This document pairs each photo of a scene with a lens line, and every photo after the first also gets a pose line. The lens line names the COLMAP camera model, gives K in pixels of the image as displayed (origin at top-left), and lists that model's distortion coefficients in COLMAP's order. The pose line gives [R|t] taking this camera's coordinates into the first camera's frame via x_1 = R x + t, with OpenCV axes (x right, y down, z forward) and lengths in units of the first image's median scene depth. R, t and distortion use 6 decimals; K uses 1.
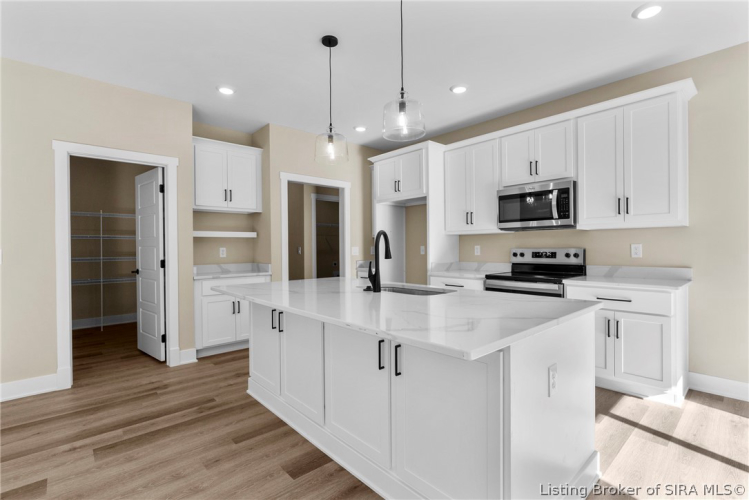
lens RADIAL K [[348.9, 0, 377.4], [0, 348.9, 248.8], [0, 0, 1]] dist [-0.001585, 0.000113]
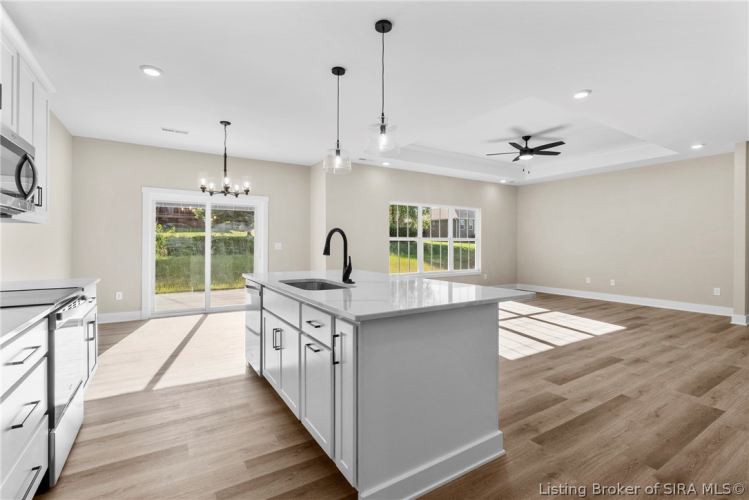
lens RADIAL K [[345.8, 0, 375.5], [0, 345.8, 246.1], [0, 0, 1]] dist [-0.002281, -0.000406]
pose [[-0.985933, 0.005271, 0.167060, -0.218424], [0.006861, 0.999936, 0.008945, -0.003004], [-0.167002, 0.009965, -0.985906, 1.561968]]
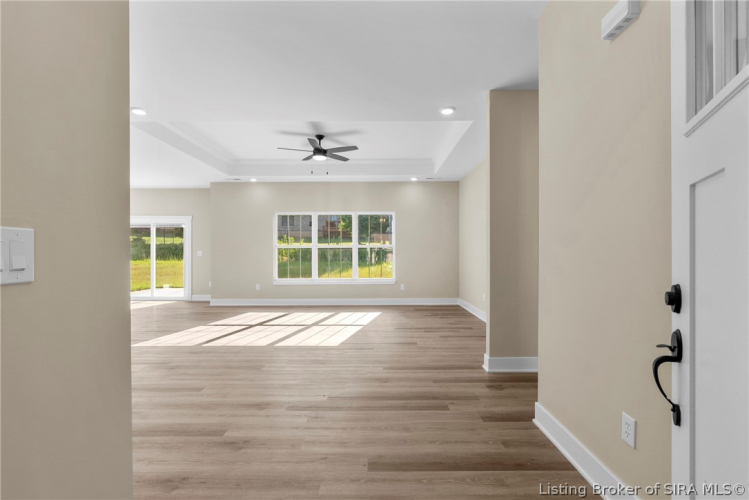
lens RADIAL K [[351.4, 0, 376.7], [0, 351.4, 253.3], [0, 0, 1]] dist [-0.000747, 0.000565]
pose [[-0.738771, 0.008868, 0.673898, -2.111835], [0.011985, 0.999928, -0.000020, 0.026337], [-0.673850, 0.008061, -0.738824, 0.708678]]
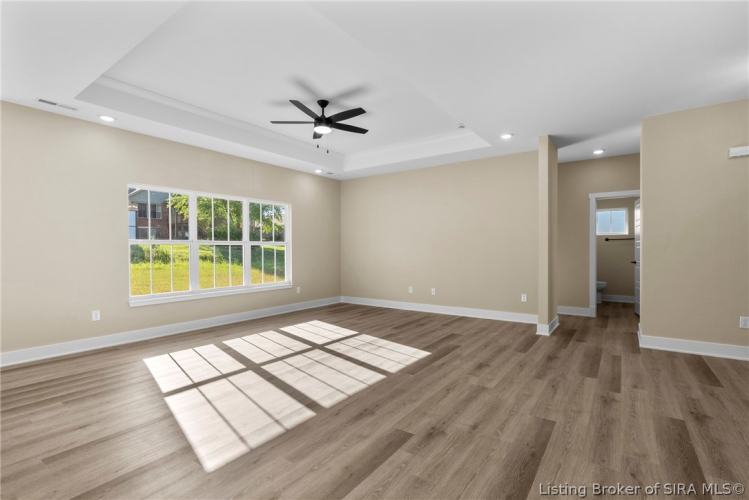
lens RADIAL K [[351.4, 0, 376.7], [0, 351.4, 253.3], [0, 0, 1]] dist [-0.000747, 0.000565]
pose [[-0.975174, 0.015200, -0.220919, -0.603732], [0.011401, 0.999765, 0.018461, 0.002686], [0.221147, 0.015484, -0.975118, 0.990778]]
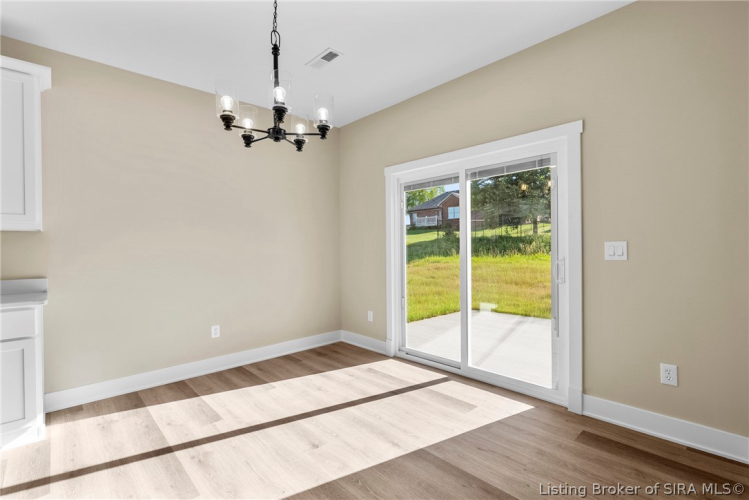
lens RADIAL K [[348.9, 0, 377.4], [0, 348.9, 248.8], [0, 0, 1]] dist [-0.001585, 0.000113]
pose [[-0.021480, 0.008524, 0.999733, -0.018063], [0.019611, 0.999775, -0.008103, 0.003272], [-0.999577, 0.019432, -0.021642, 0.145076]]
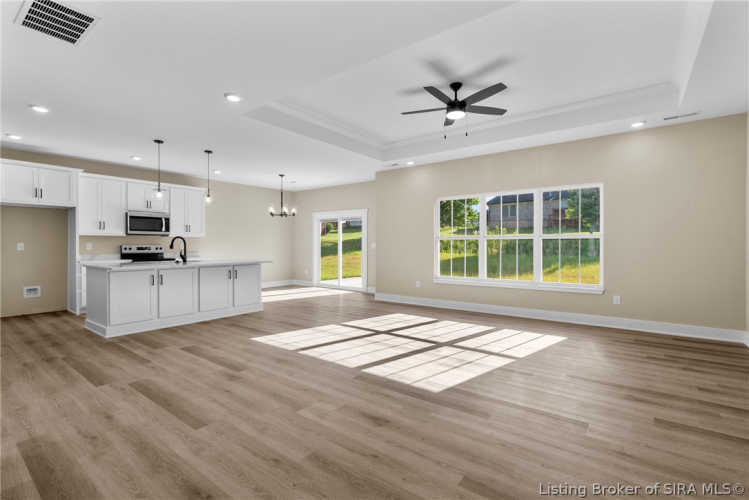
lens RADIAL K [[345.8, 0, 375.5], [0, 345.8, 246.1], [0, 0, 1]] dist [-0.002281, -0.000406]
pose [[-0.187211, 0.003827, 0.982312, -1.891415], [0.007446, 0.999969, -0.002476, 0.020747], [-0.982291, 0.006851, -0.187234, 0.115854]]
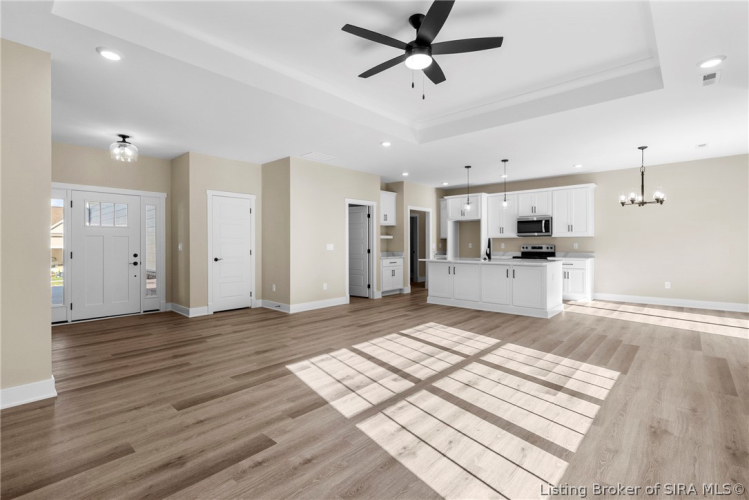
lens RADIAL K [[346.9, 0, 375.9], [0, 346.9, 244.5], [0, 0, 1]] dist [-0.003564, 0.000199]
pose [[0.994465, 0.005259, 0.104941, -0.909312], [-0.004839, 0.999979, -0.004251, 0.012622], [-0.104961, 0.003719, 0.994469, -1.279010]]
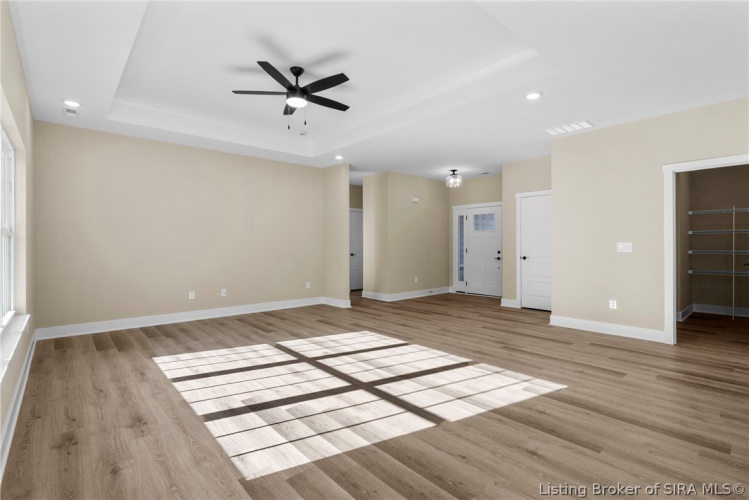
lens RADIAL K [[354.4, 0, 377.4], [0, 354.4, 245.2], [0, 0, 1]] dist [-0.004814, -0.000847]
pose [[0.002130, 0.008321, -0.999963, 0.466223], [-0.003075, 0.999961, 0.008314, 0.003417], [0.999993, 0.003057, 0.002156, -0.147349]]
